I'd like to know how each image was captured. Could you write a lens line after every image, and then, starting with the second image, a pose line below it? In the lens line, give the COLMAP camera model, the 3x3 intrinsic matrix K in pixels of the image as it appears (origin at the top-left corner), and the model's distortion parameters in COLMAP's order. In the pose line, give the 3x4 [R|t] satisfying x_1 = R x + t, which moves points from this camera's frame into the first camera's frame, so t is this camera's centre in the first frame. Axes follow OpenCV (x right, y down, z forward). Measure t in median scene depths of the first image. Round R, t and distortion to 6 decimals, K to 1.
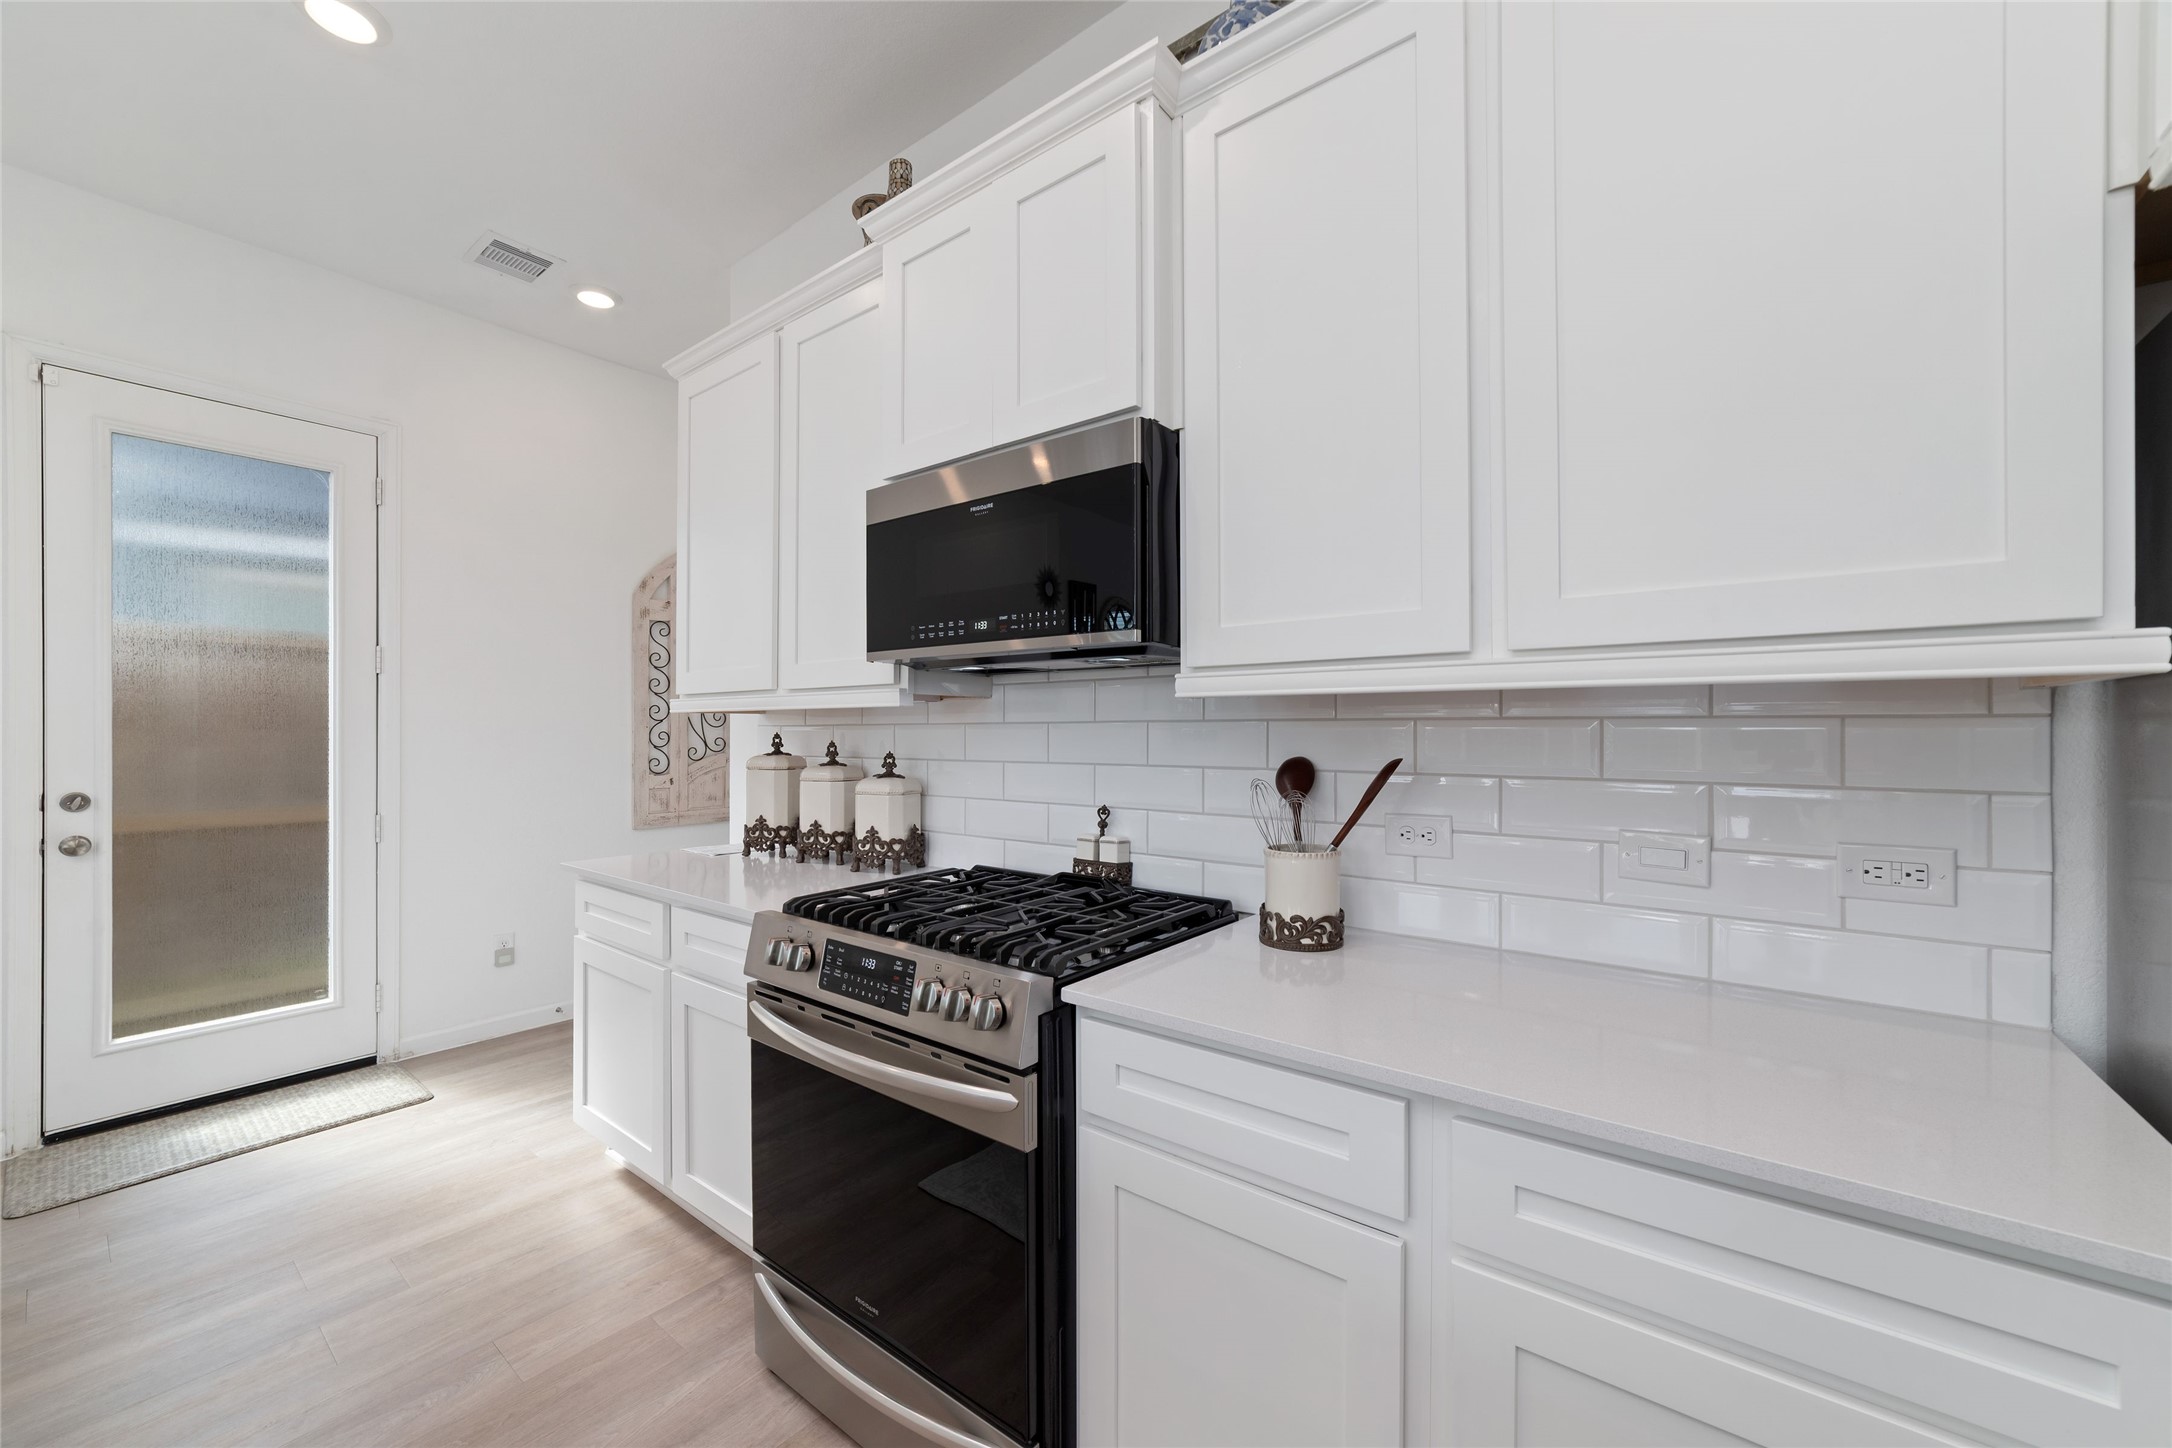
lens RADIAL K [[836.3, 0, 1089.6], [0, 836.3, 728.3], [0, 0, 1]] dist [-0.025362, 0.011025]
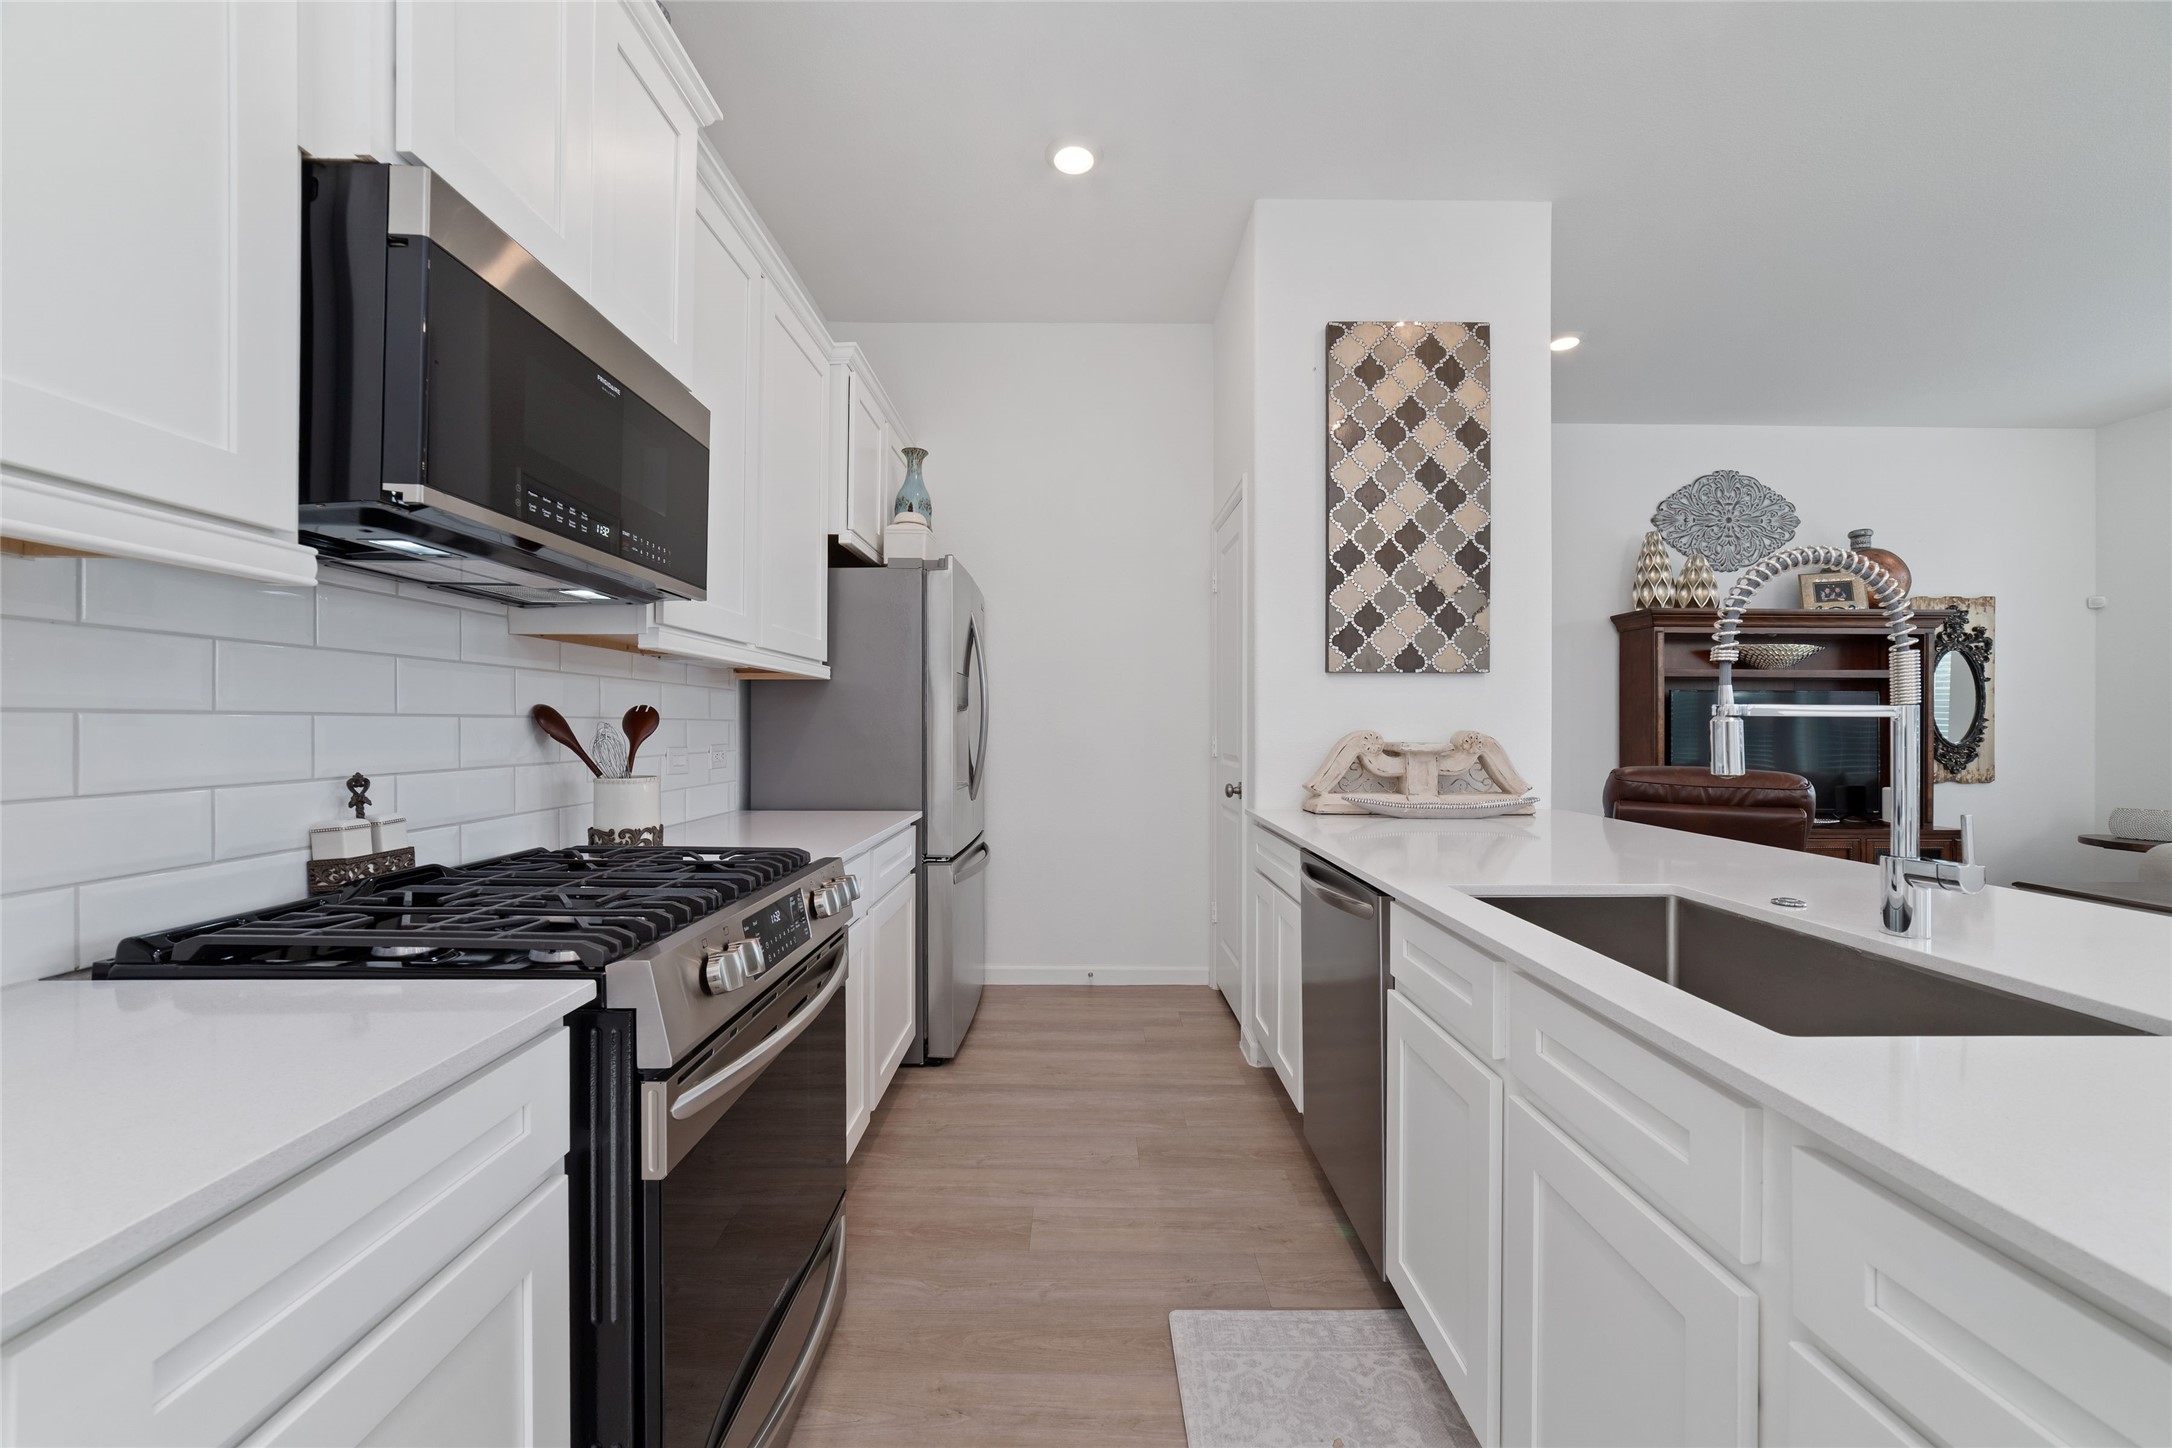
lens RADIAL K [[838.3, 0, 1080.6], [0, 838.3, 719.5], [0, 0, 1]] dist [-0.024296, 0.007947]
pose [[-0.613386, 0.006518, 0.789756, -0.876753], [-0.000769, 0.999961, -0.008851, 0.053994], [-0.789783, -0.006037, -0.613357, 0.953533]]
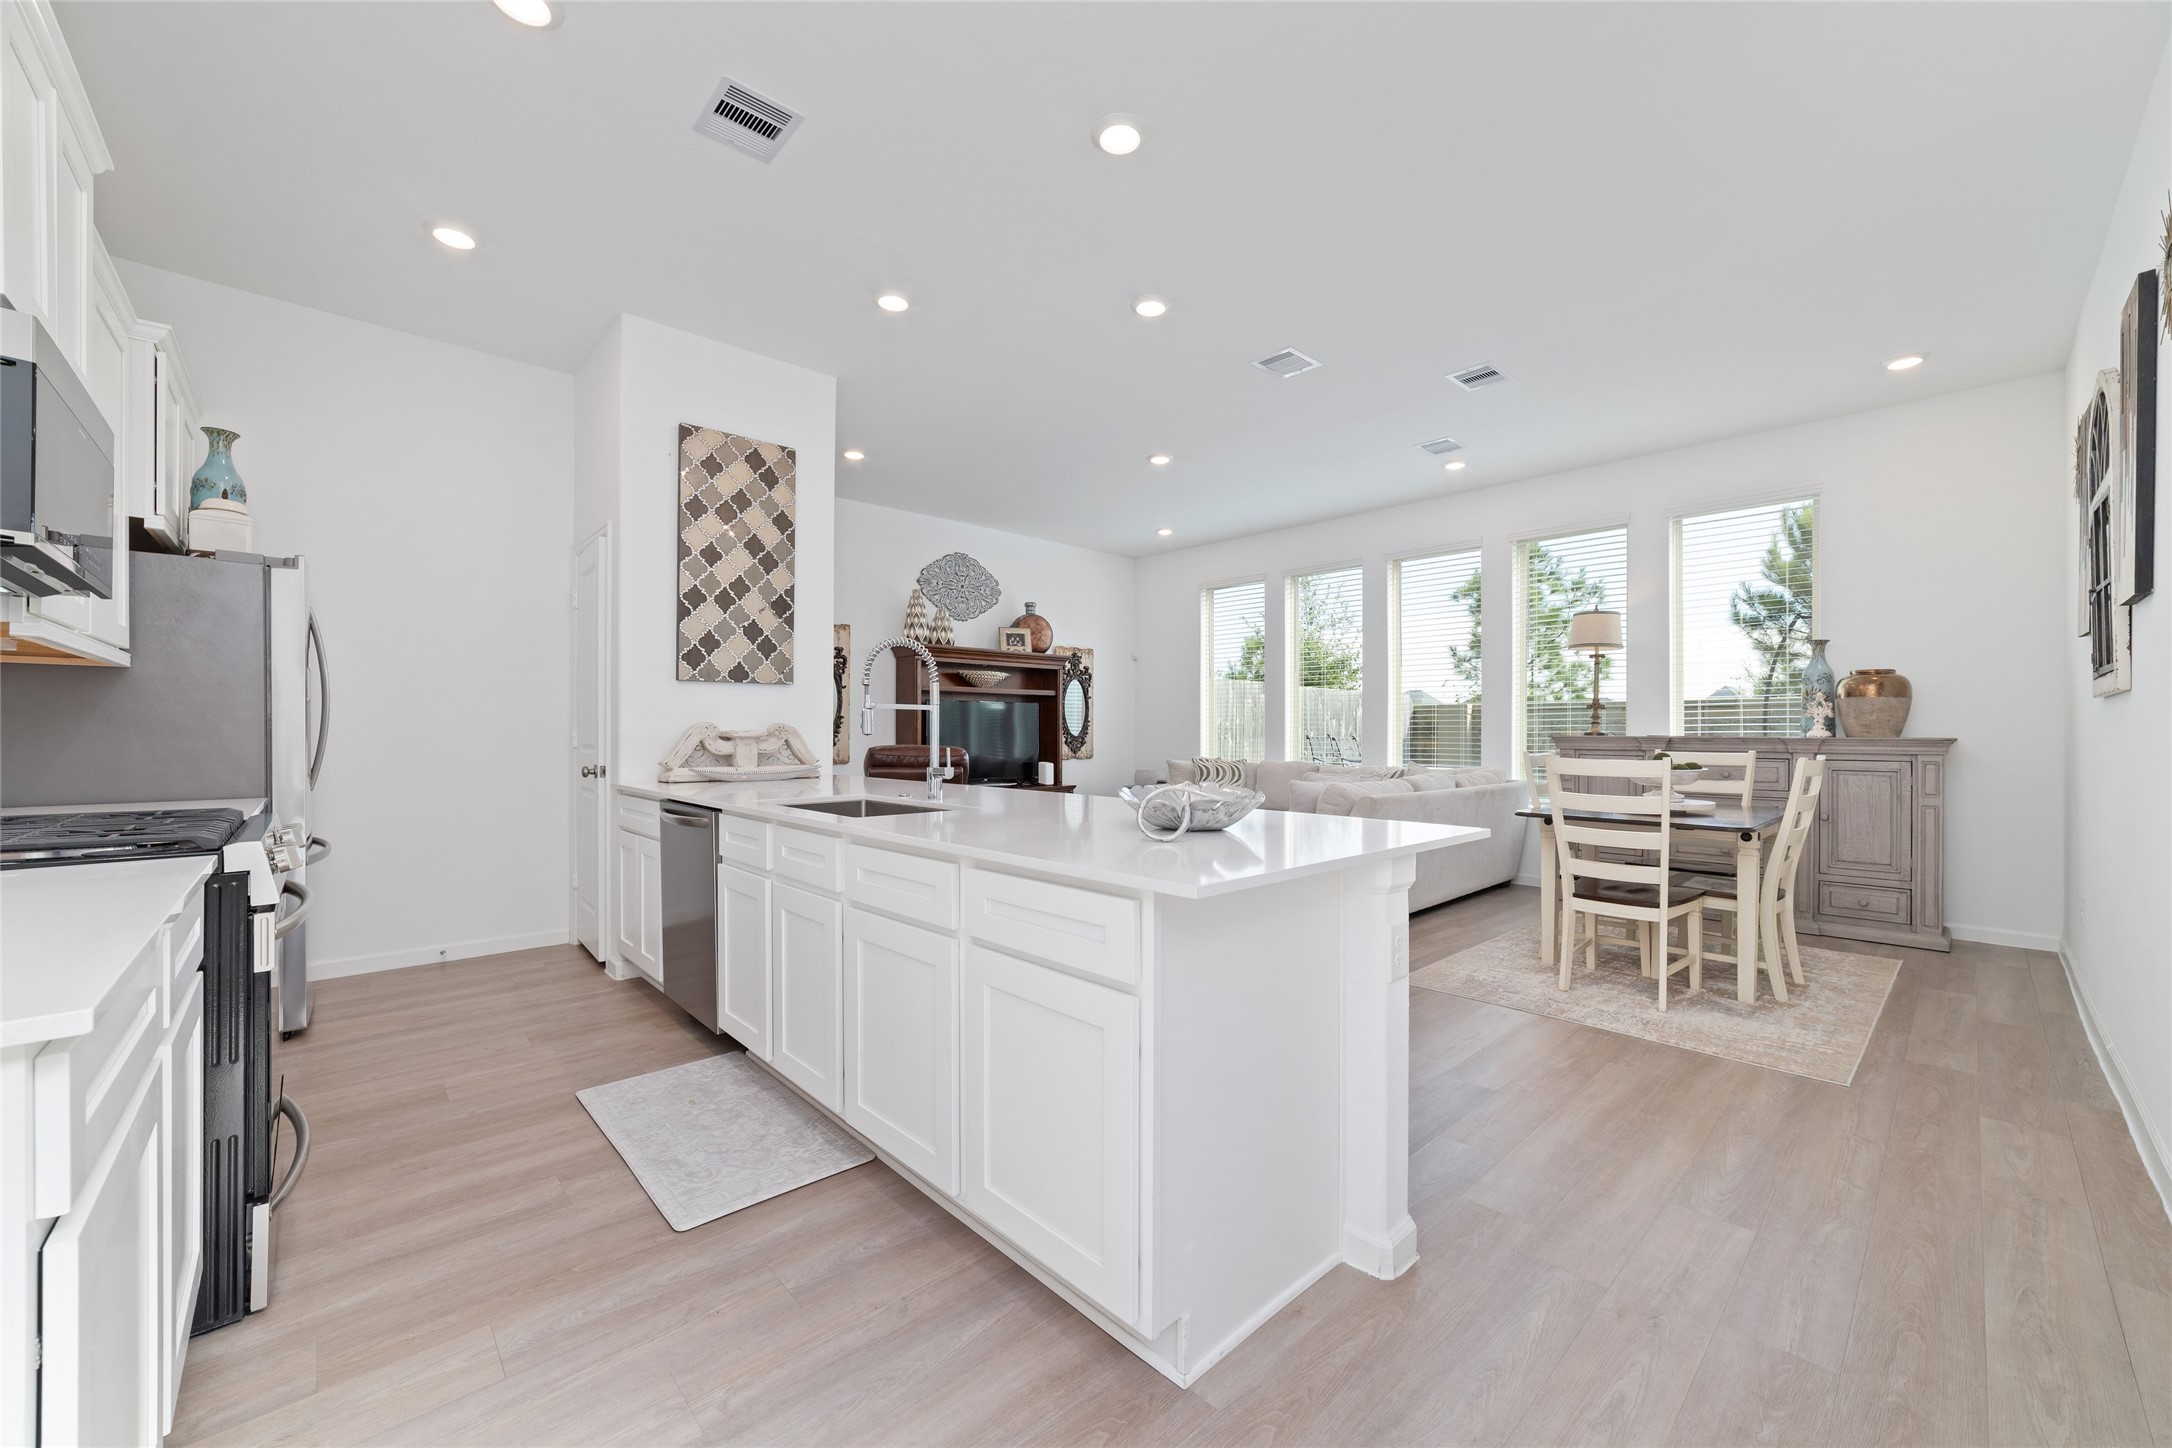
lens RADIAL K [[836.3, 0, 1089.6], [0, 836.3, 728.3], [0, 0, 1]] dist [-0.025362, 0.011025]
pose [[-0.987967, 0.003311, 0.154632, -1.266227], [0.002750, 0.999989, -0.003841, 0.084301], [-0.154643, -0.003370, -0.987965, 1.526926]]
